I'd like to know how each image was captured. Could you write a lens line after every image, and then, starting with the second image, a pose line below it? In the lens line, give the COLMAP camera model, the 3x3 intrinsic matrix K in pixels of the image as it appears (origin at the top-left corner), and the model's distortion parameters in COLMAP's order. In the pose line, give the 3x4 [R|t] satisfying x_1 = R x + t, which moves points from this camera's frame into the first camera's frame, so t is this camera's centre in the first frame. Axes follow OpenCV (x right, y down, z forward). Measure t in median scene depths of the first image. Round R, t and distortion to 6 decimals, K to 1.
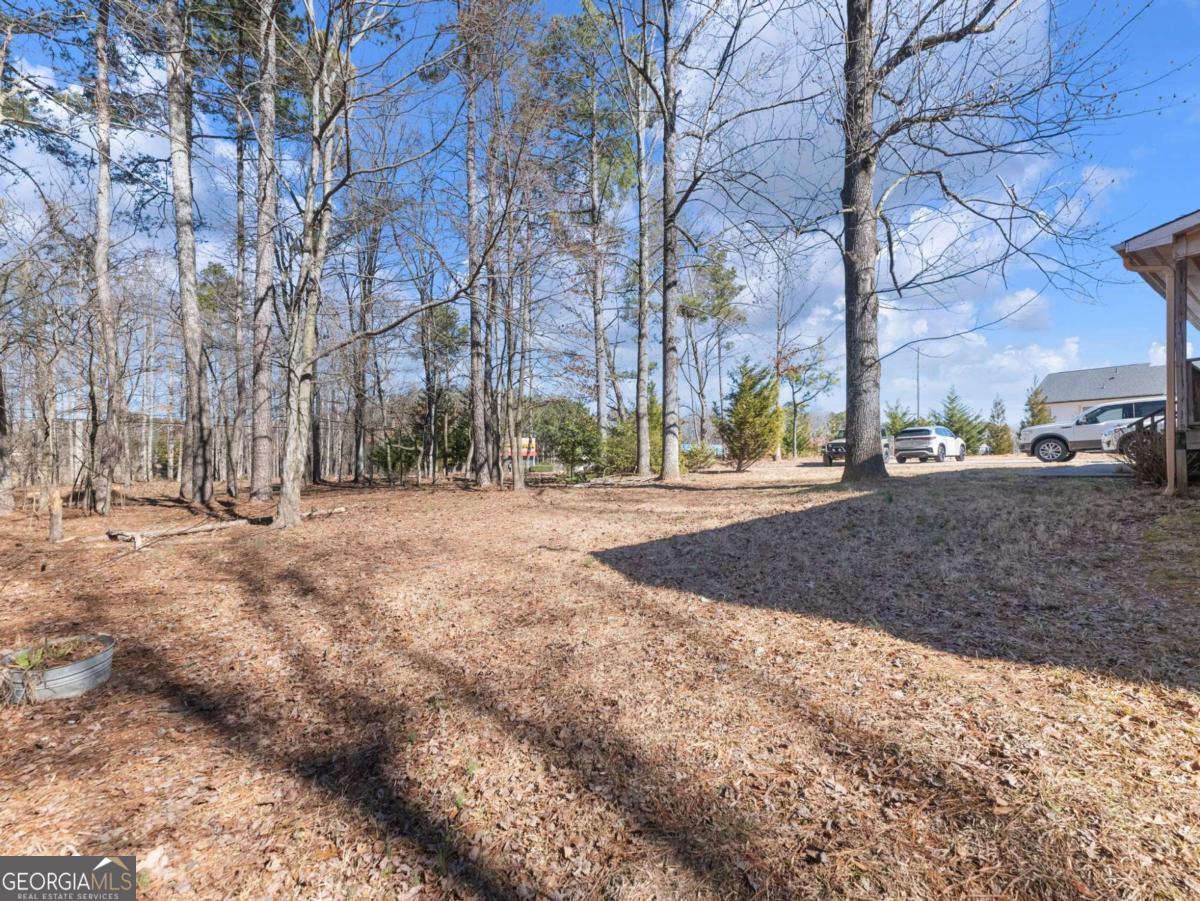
lens RADIAL K [[545.1, 0, 600.0], [0, 545.1, 450.5], [0, 0, 1]] dist [0.011979, 0.000552]
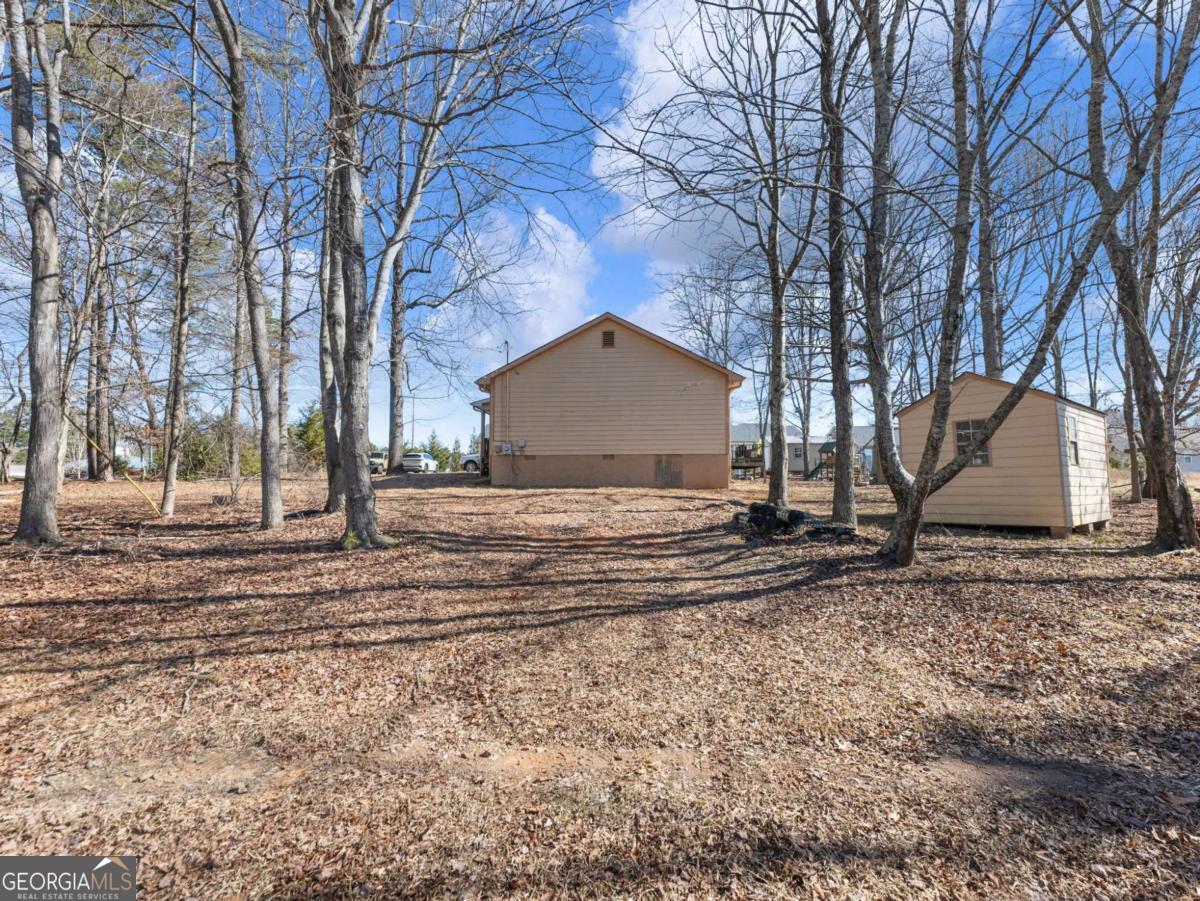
lens RADIAL K [[545.1, 0, 600.0], [0, 545.1, 450.5], [0, 0, 1]] dist [0.011979, 0.000552]
pose [[0.651831, 0.055681, 0.756317, -0.343217], [-0.023945, 0.998315, -0.052860, 0.026311], [-0.757986, 0.016346, 0.652066, -0.571652]]
